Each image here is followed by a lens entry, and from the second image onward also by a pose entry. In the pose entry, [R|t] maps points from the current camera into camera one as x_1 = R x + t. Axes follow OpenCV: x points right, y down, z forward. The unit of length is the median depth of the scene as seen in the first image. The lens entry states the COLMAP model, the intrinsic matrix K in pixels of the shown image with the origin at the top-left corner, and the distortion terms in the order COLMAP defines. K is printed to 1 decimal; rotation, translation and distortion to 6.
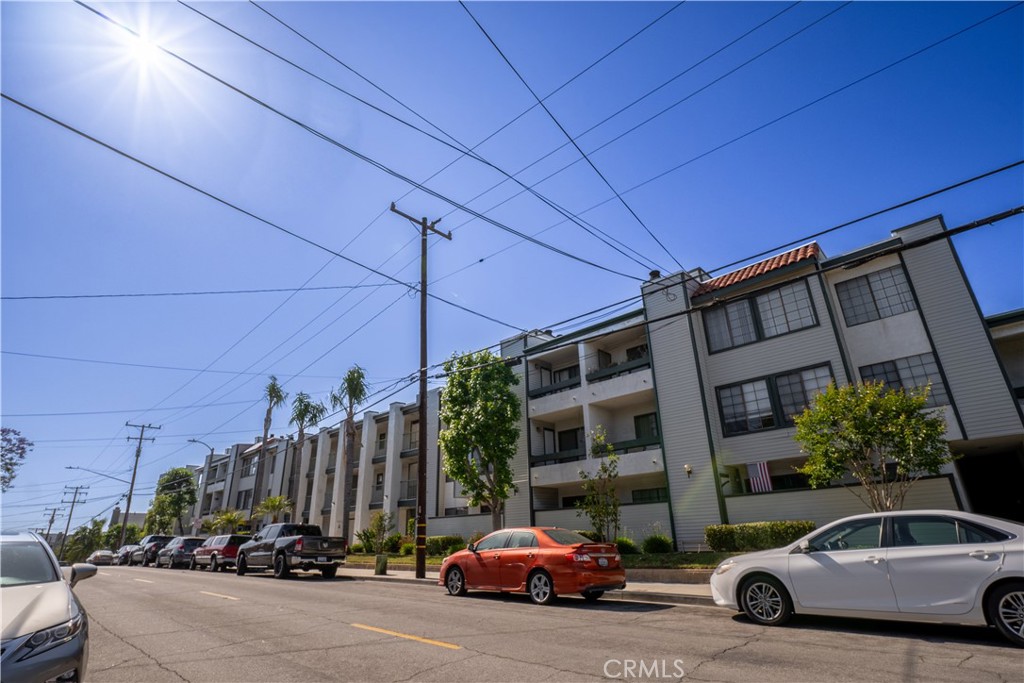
lens RADIAL K [[532.7, 0, 512.0], [0, 532.7, 341.5], [0, 0, 1]] dist [-0.070088, -0.000042]
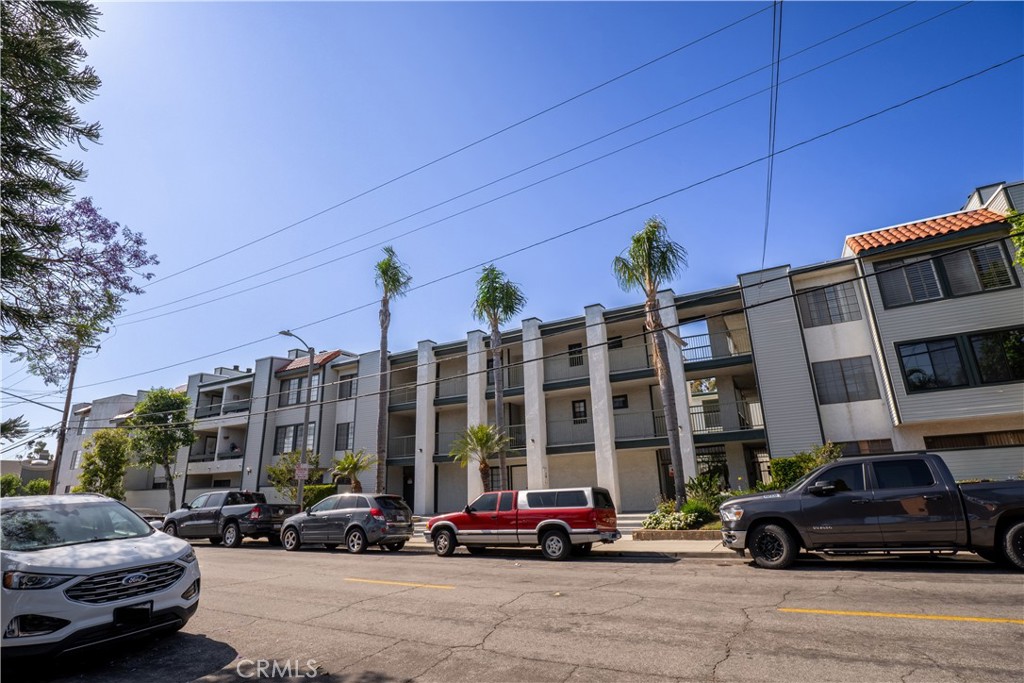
lens RADIAL K [[466.3, 0, 510.7], [0, 466.3, 402.7], [0, 0, 1]] dist [-0.013033, -0.000013]
pose [[0.941433, 0.079801, 0.327622, -0.475236], [-0.124060, 0.985416, 0.116466, 0.163741], [-0.313550, -0.150290, 0.937603, 0.377154]]
